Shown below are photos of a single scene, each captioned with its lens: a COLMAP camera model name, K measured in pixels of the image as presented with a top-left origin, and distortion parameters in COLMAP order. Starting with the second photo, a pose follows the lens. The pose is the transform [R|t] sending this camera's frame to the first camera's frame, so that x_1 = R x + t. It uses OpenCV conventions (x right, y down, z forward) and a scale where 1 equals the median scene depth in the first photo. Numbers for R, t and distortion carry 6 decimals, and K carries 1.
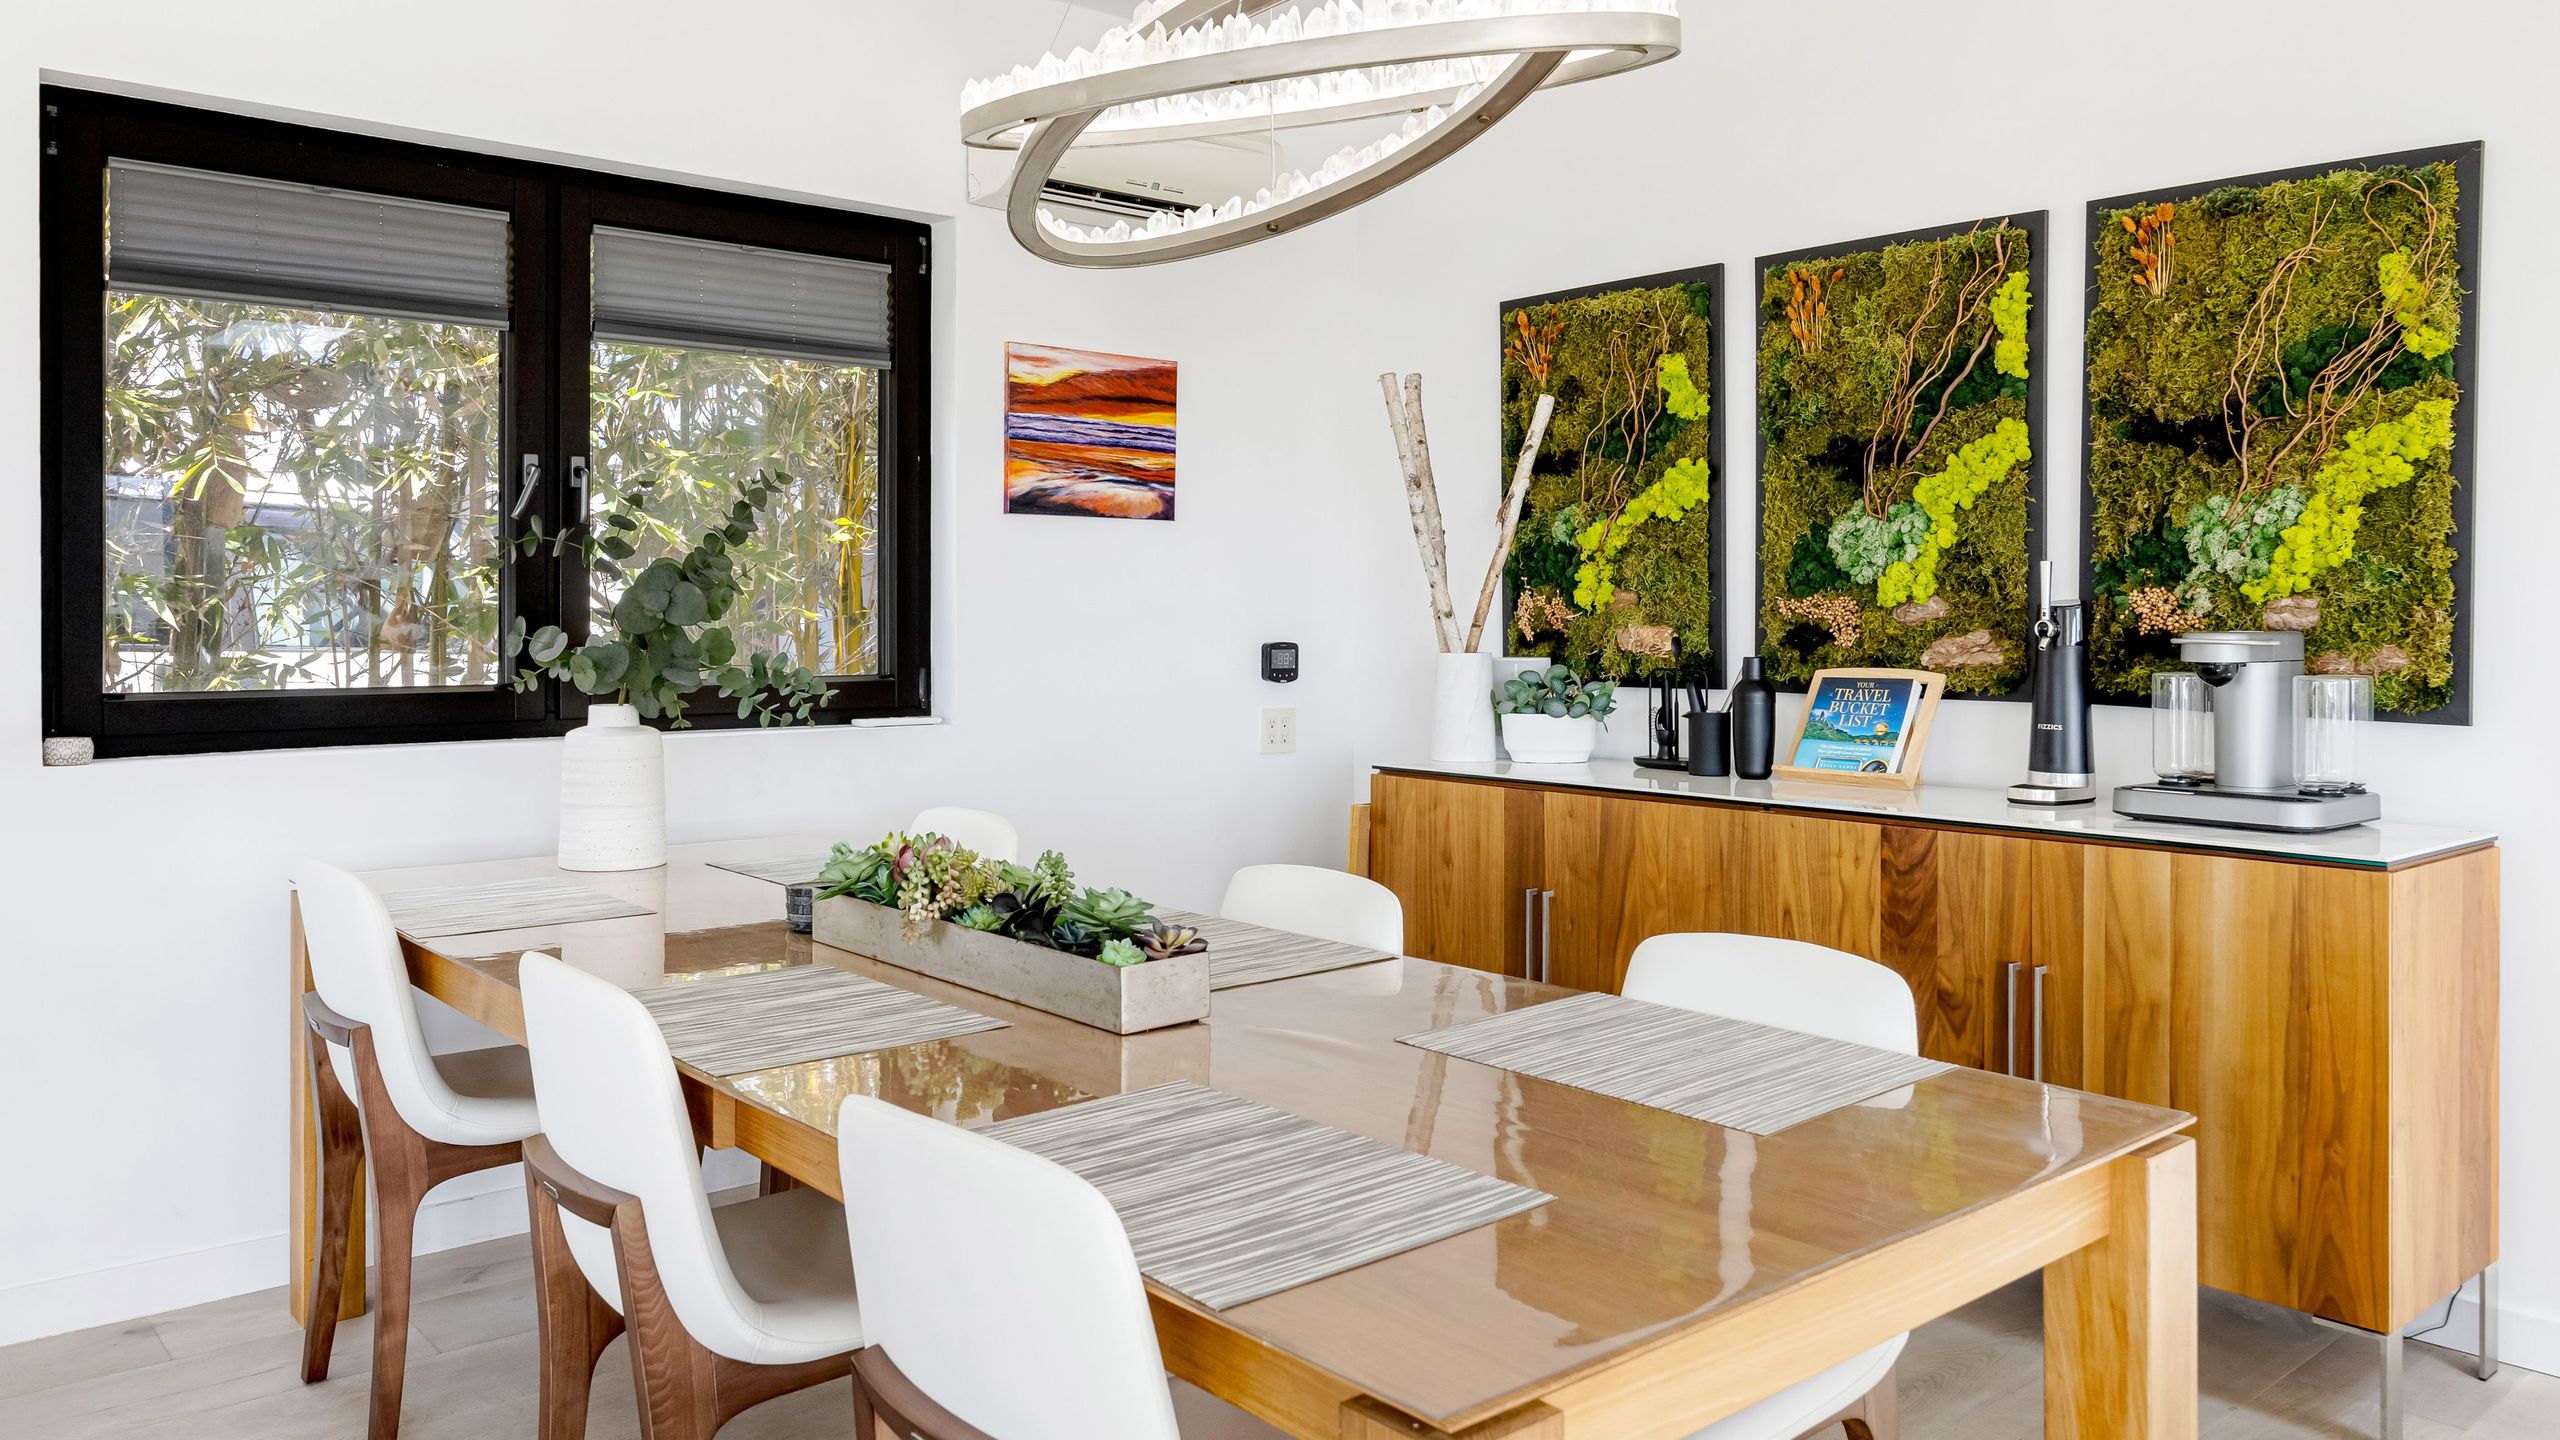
lens RADIAL K [[1804.3, 0, 1277.7], [0, 1804.3, 721.6], [0, 0, 1]] dist [-0.002712, -0.000656]
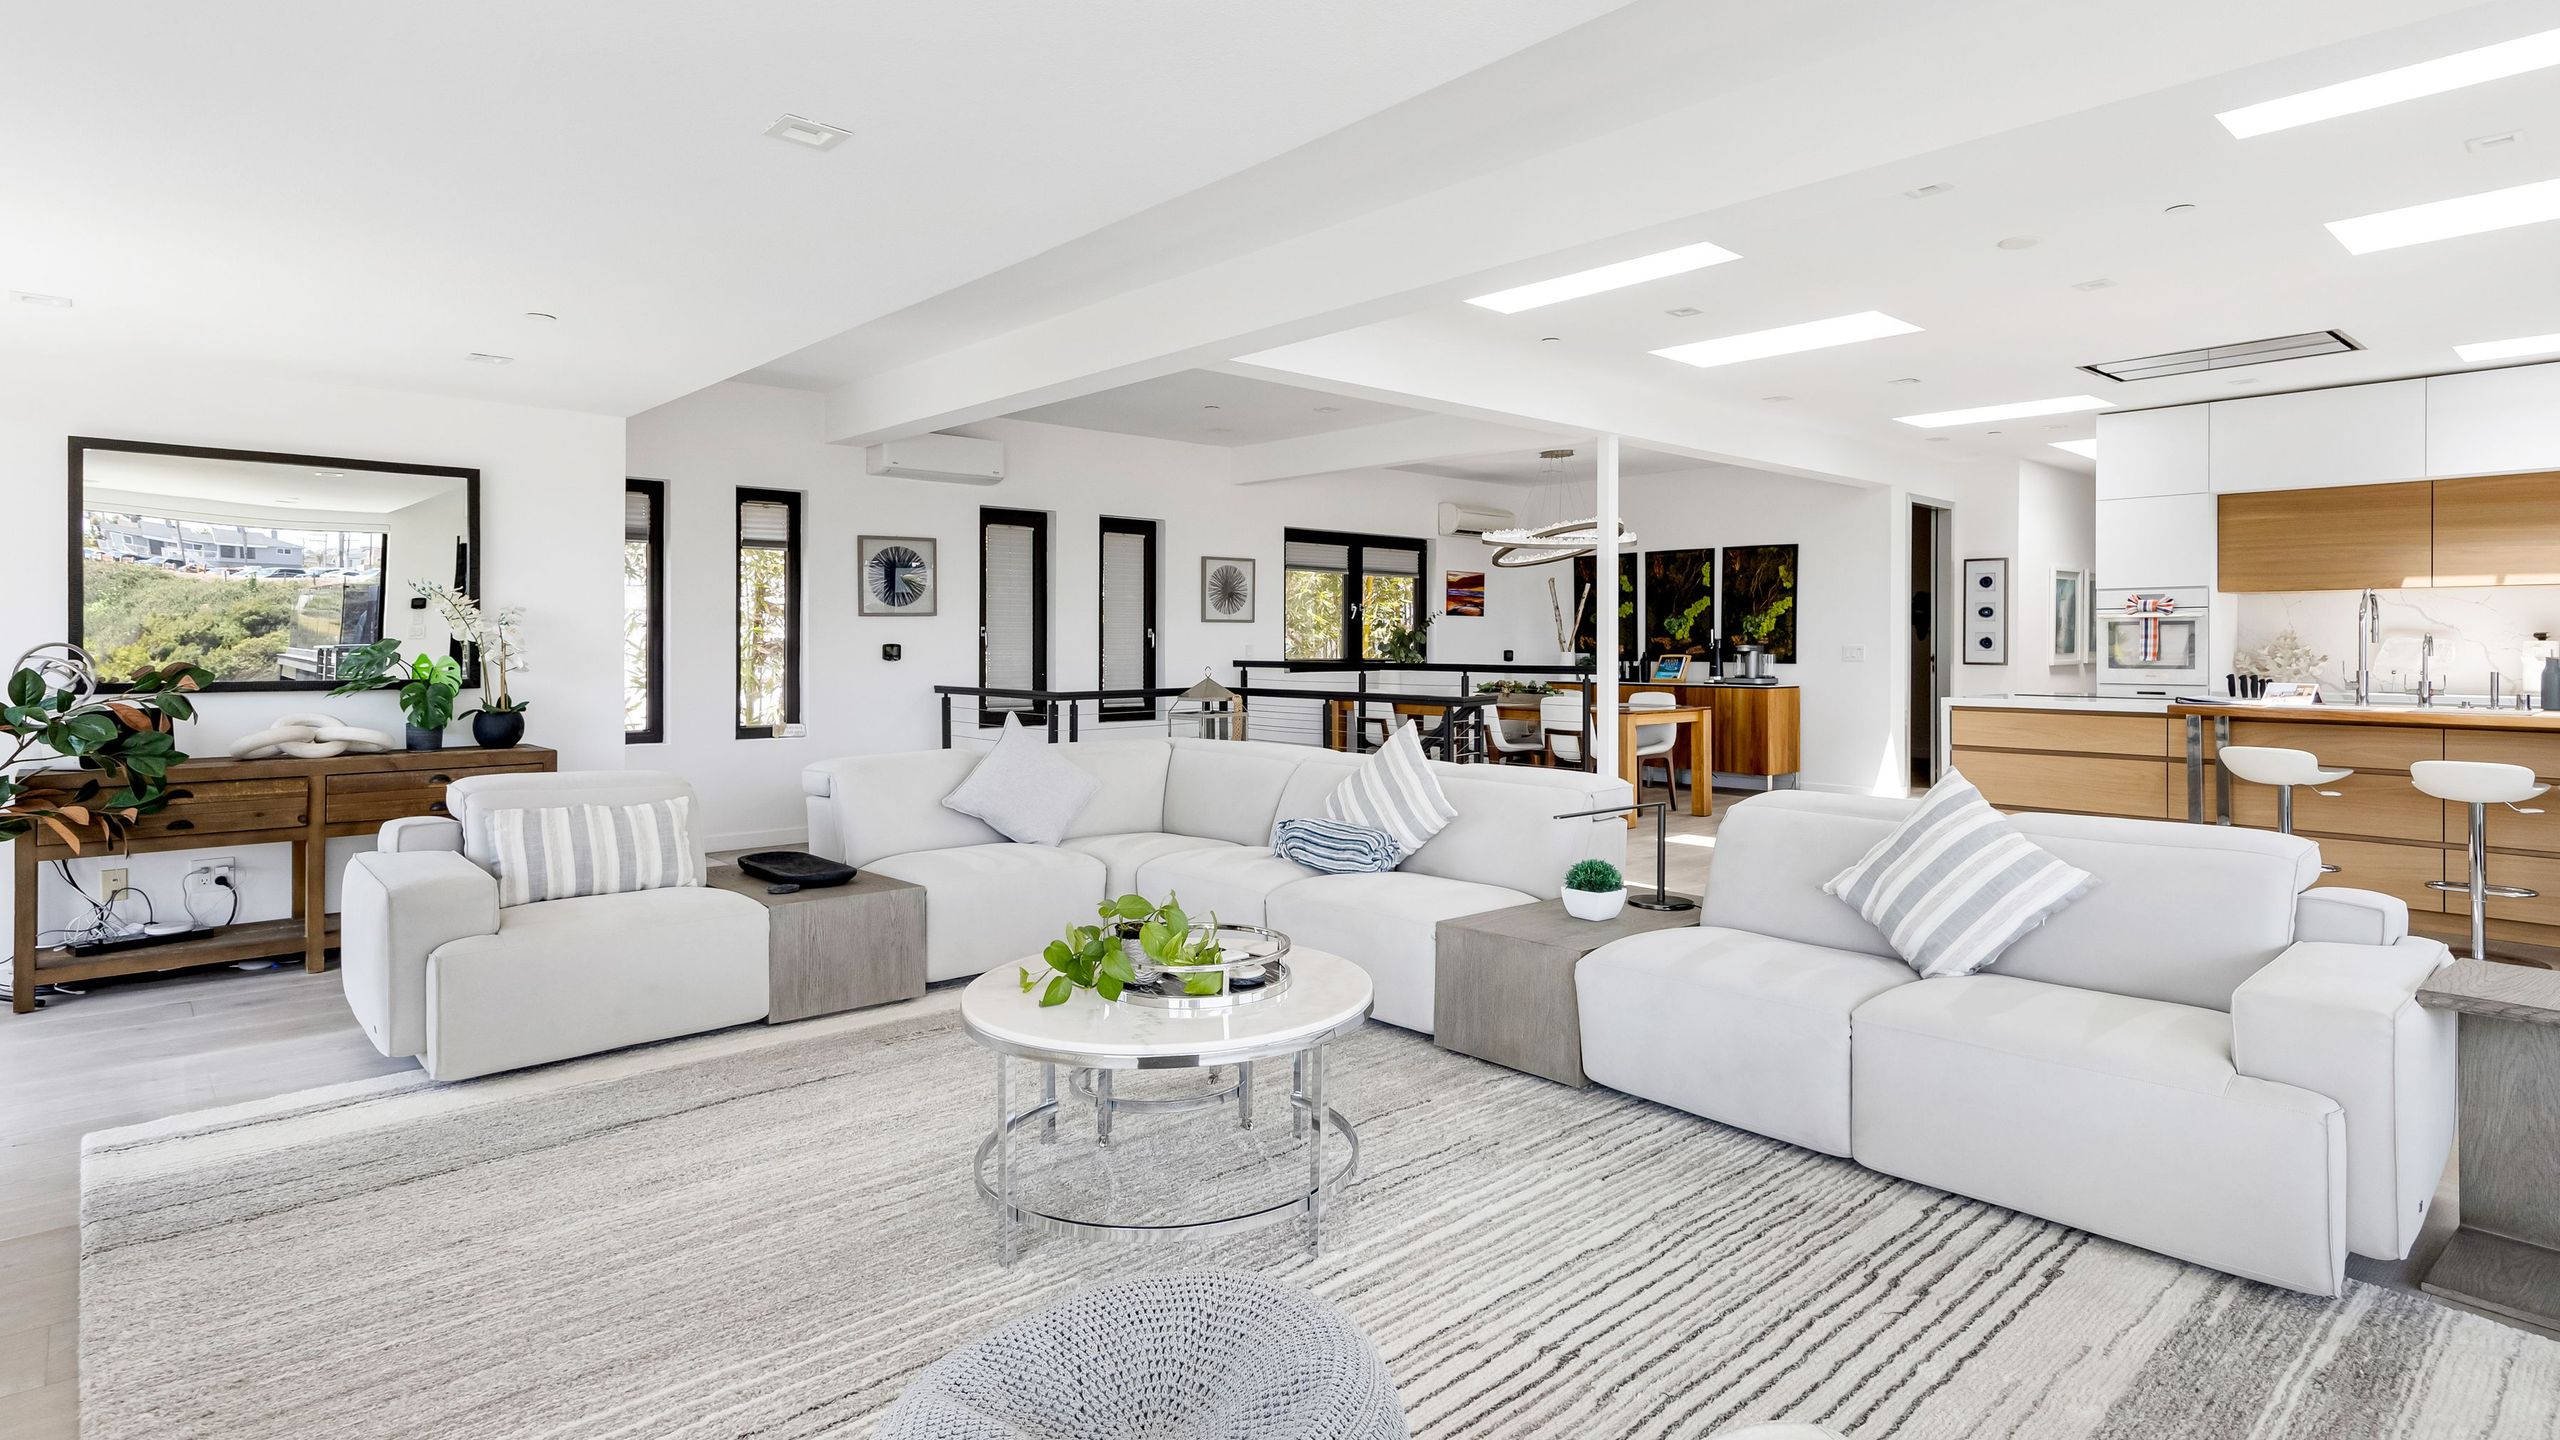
lens RADIAL K [[1190.8, 0, 1283.5], [0, 1190.8, 714.2], [0, 0, 1]] dist [-0.000078, 0.000001]
pose [[0.999862, -0.000672, -0.016587, -0.569480], [0.000659, 0.999999, -0.000771, 0.118610], [0.016588, 0.000760, 0.999862, -1.904946]]
